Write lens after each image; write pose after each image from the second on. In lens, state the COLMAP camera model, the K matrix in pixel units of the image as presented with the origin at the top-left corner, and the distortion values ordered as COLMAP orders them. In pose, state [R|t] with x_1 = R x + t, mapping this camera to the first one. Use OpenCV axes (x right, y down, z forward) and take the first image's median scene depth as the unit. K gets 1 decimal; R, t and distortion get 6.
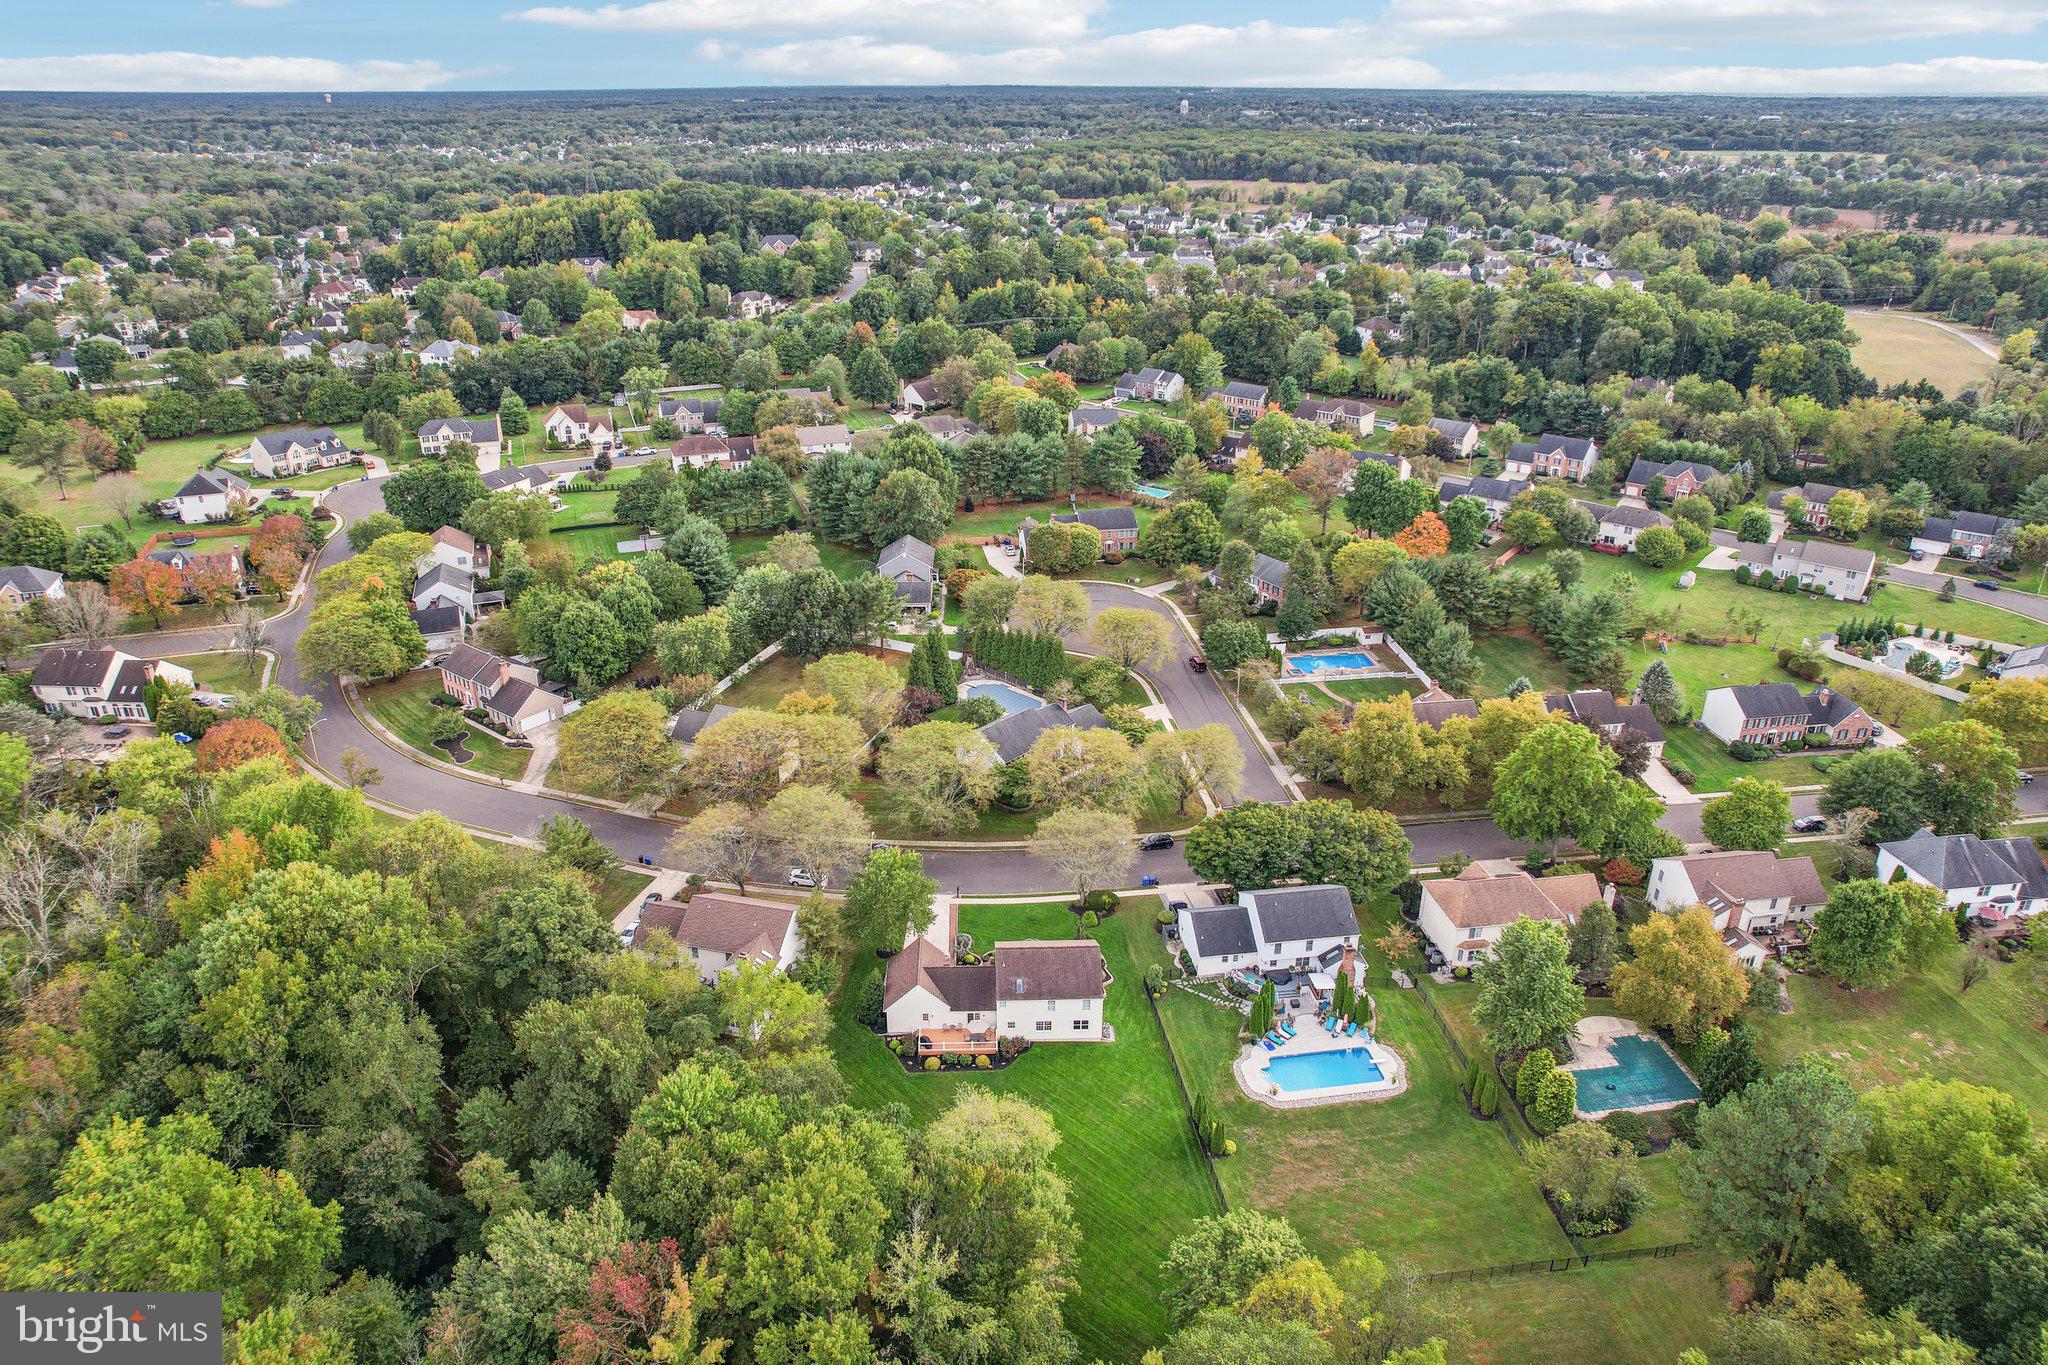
lens RADIAL K [[1335.0, 0, 1028.7], [0, 1335.0, 675.9], [0, 0, 1]] dist [-0.067181, 0.051468]
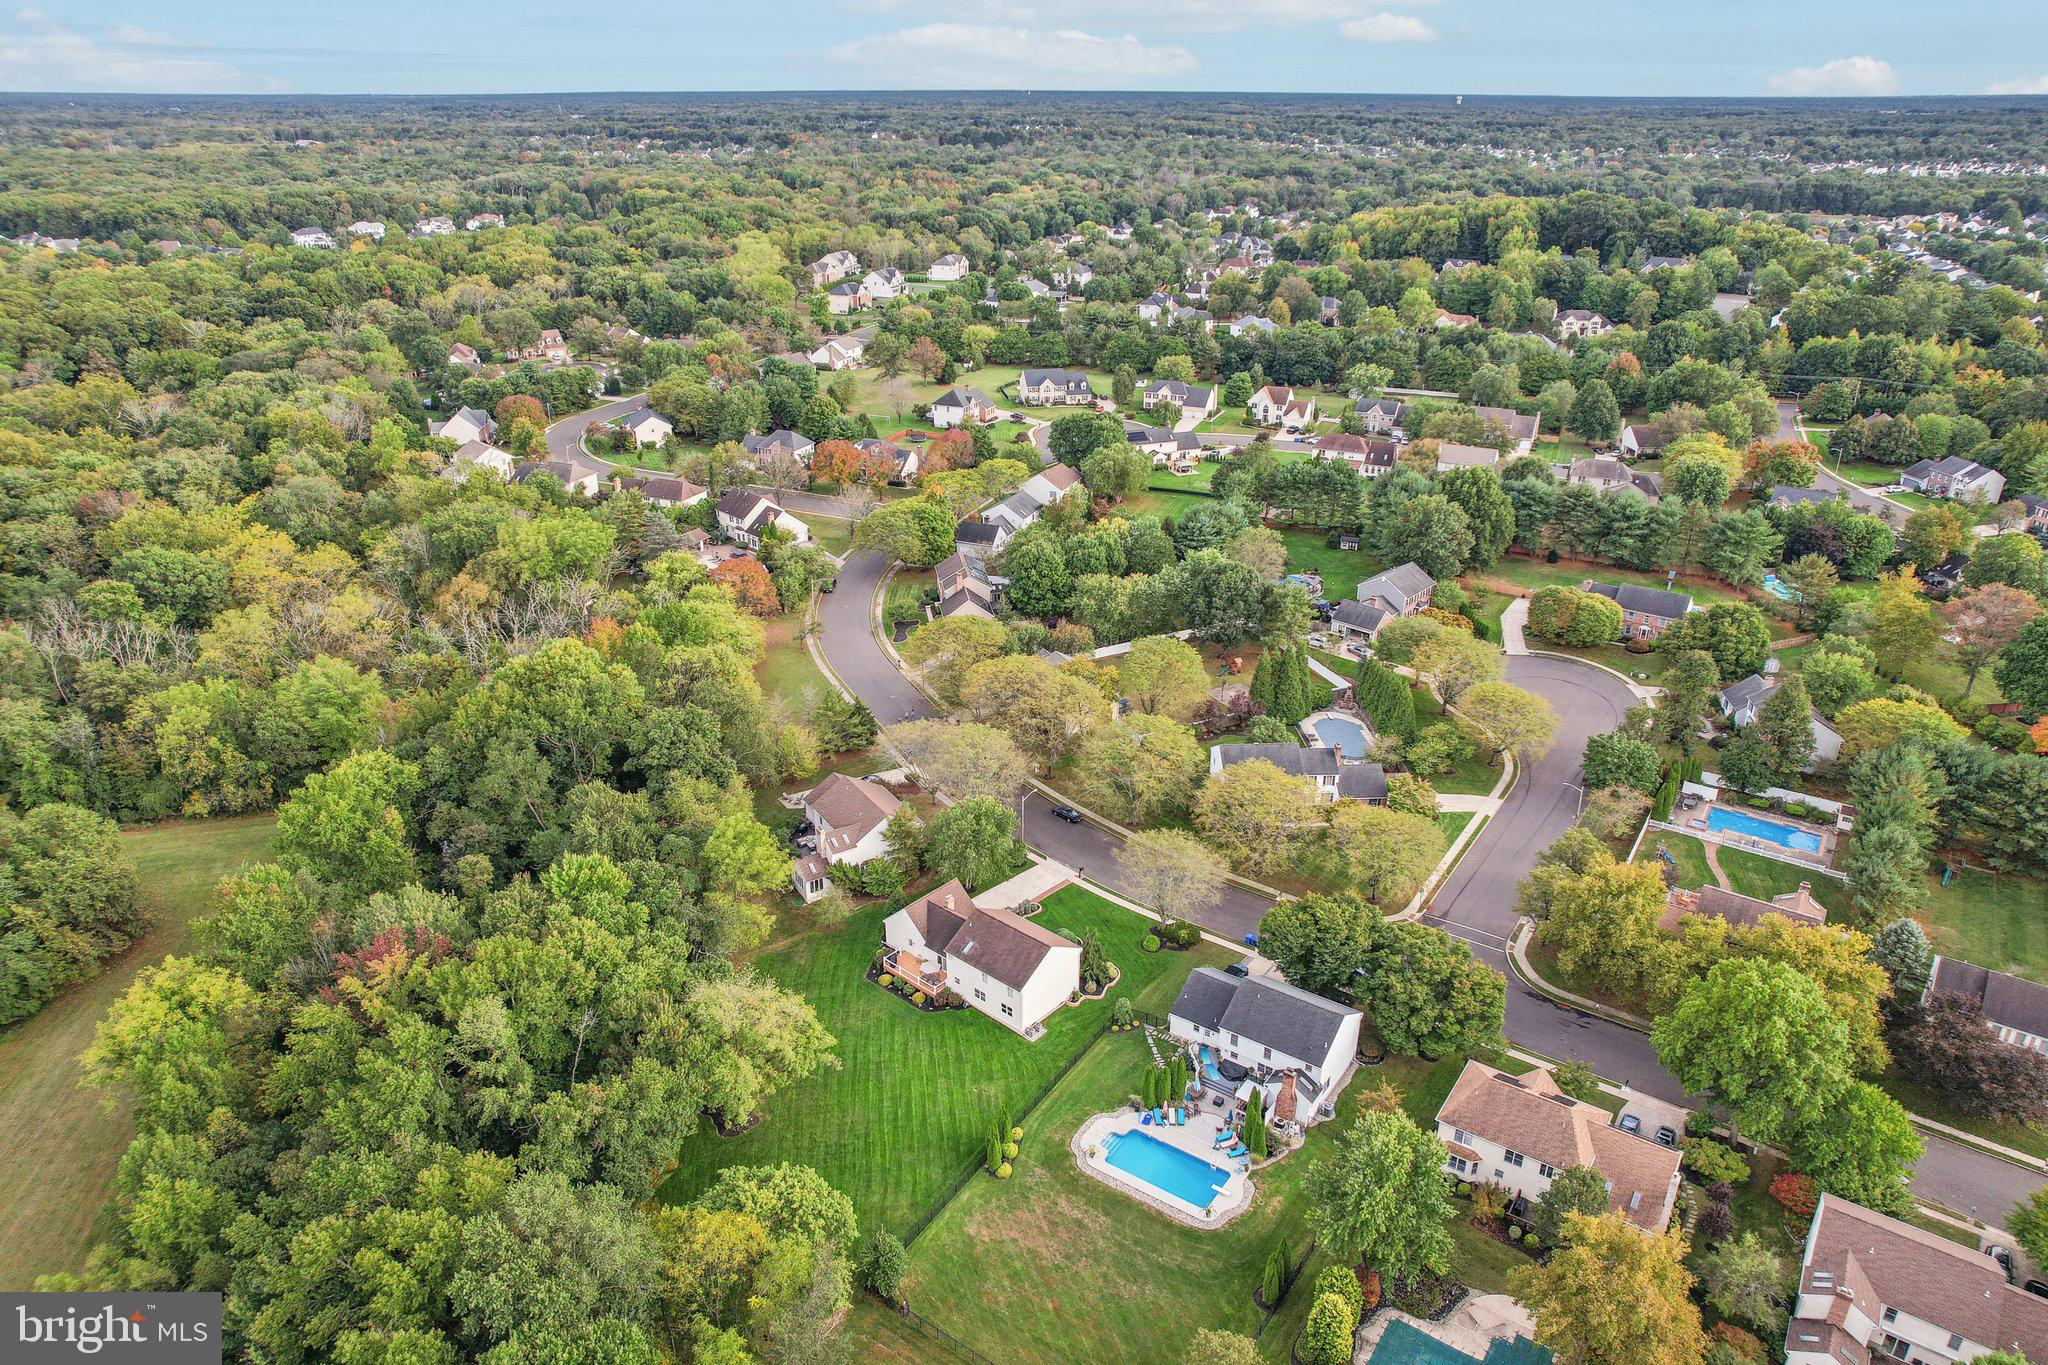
lens RADIAL K [[1335.0, 0, 1028.7], [0, 1335.0, 675.9], [0, 0, 1]] dist [-0.067181, 0.051468]
pose [[0.728719, 0.280101, -0.624909, 0.564312], [-0.282228, 0.954265, 0.098616, -0.077811], [0.623951, 0.104504, 0.774444, 0.184331]]
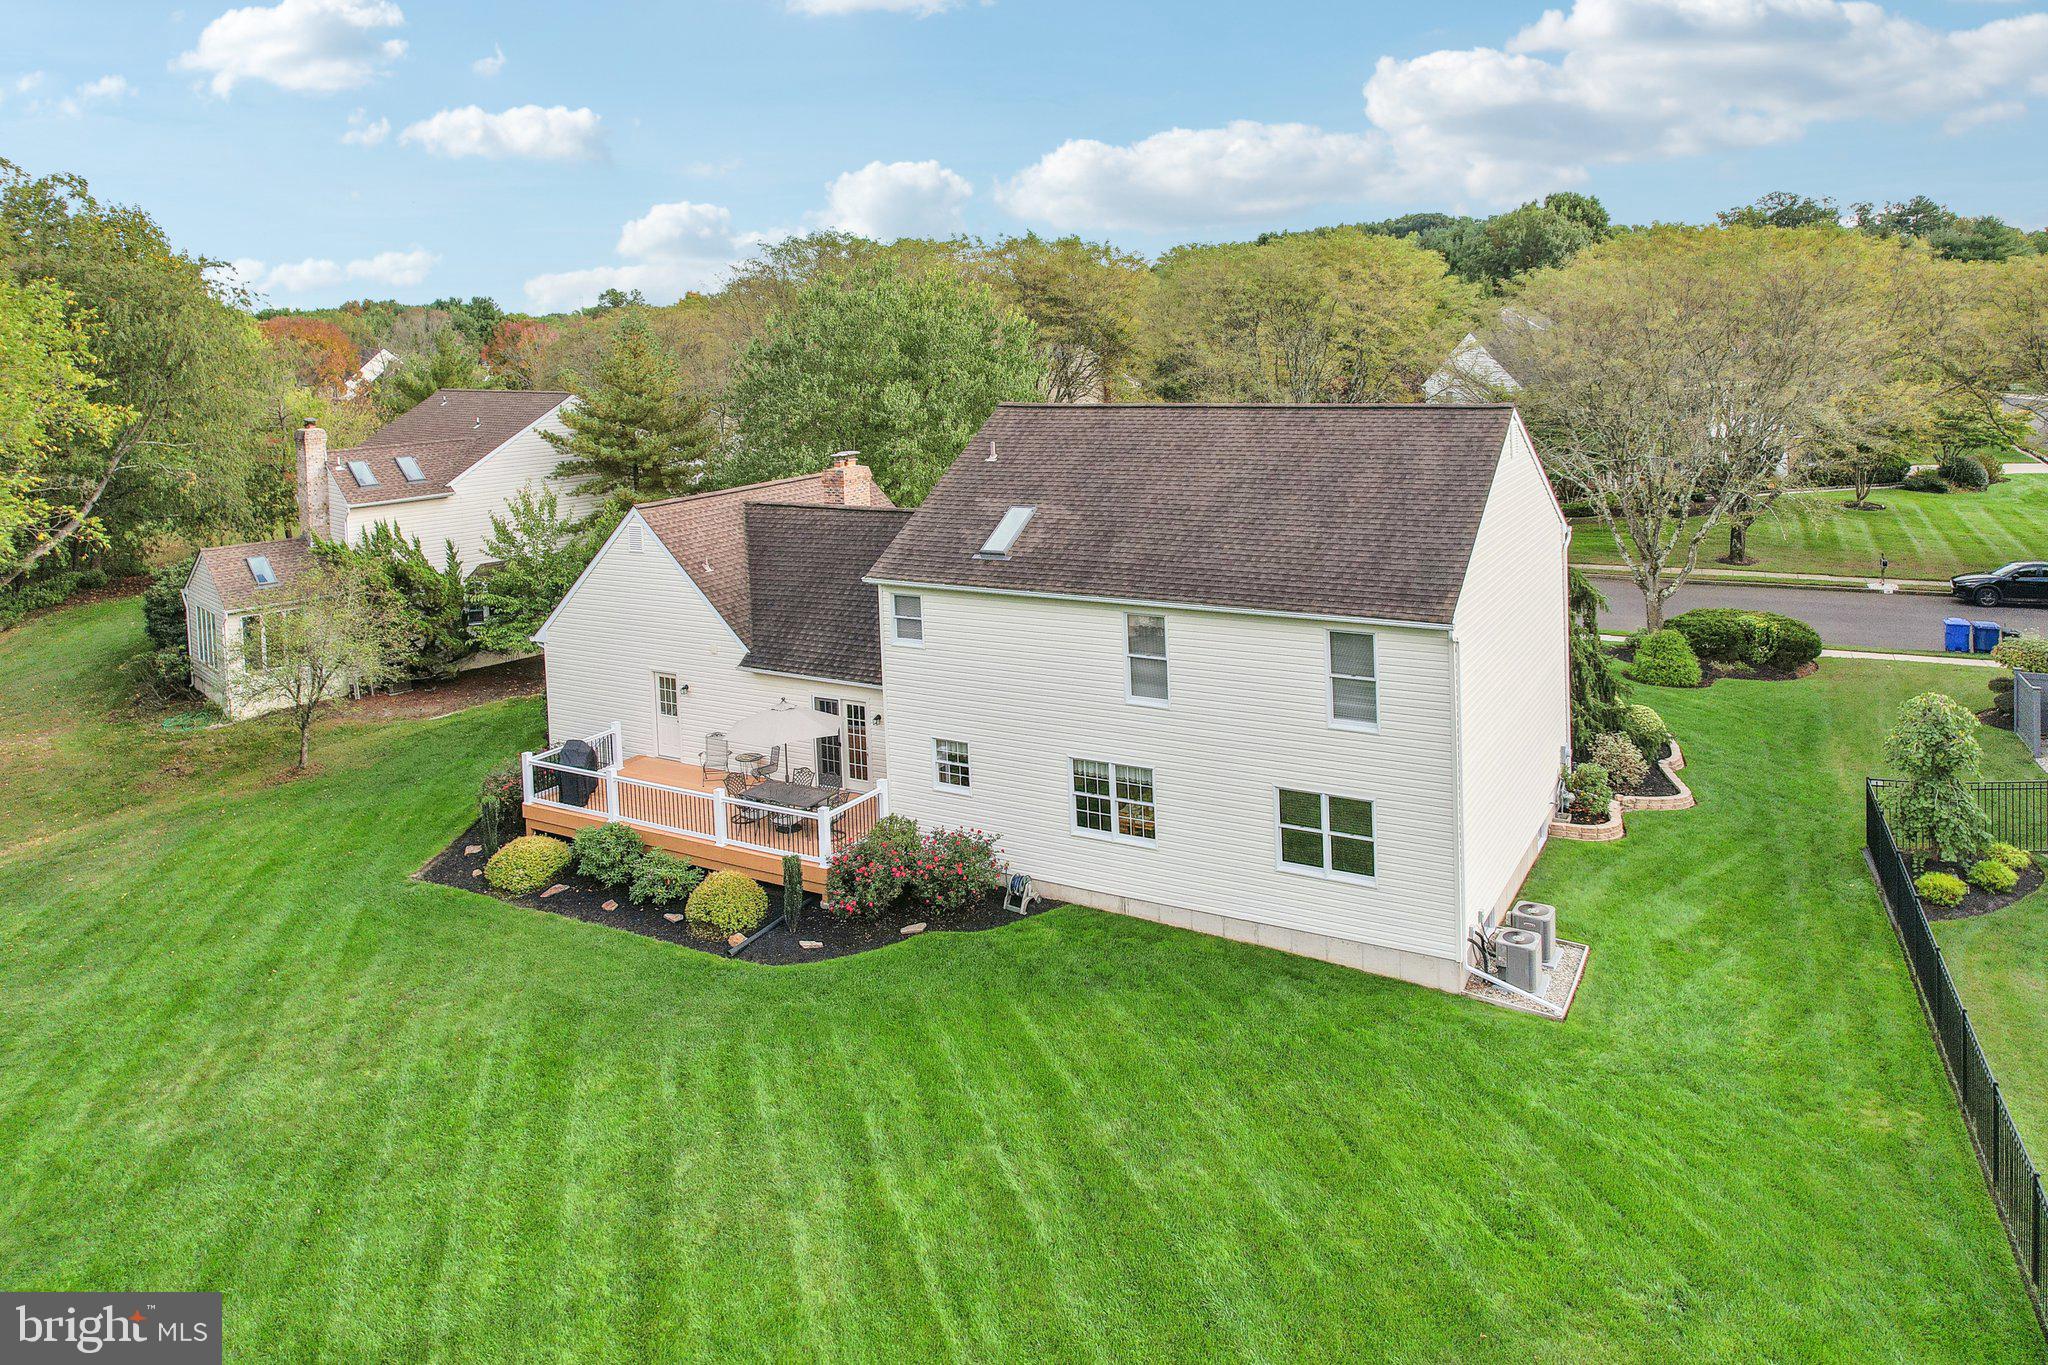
lens RADIAL K [[1413.9, 0, 1036.6], [0, 1413.9, 360.6], [0, 0, 1]] dist [-0.050743, 0.018243]
pose [[0.843983, -0.017237, -0.536094, 0.091608], [-0.183571, 0.929843, -0.318896, 0.248560], [0.503979, 0.367554, 0.781607, 0.768987]]
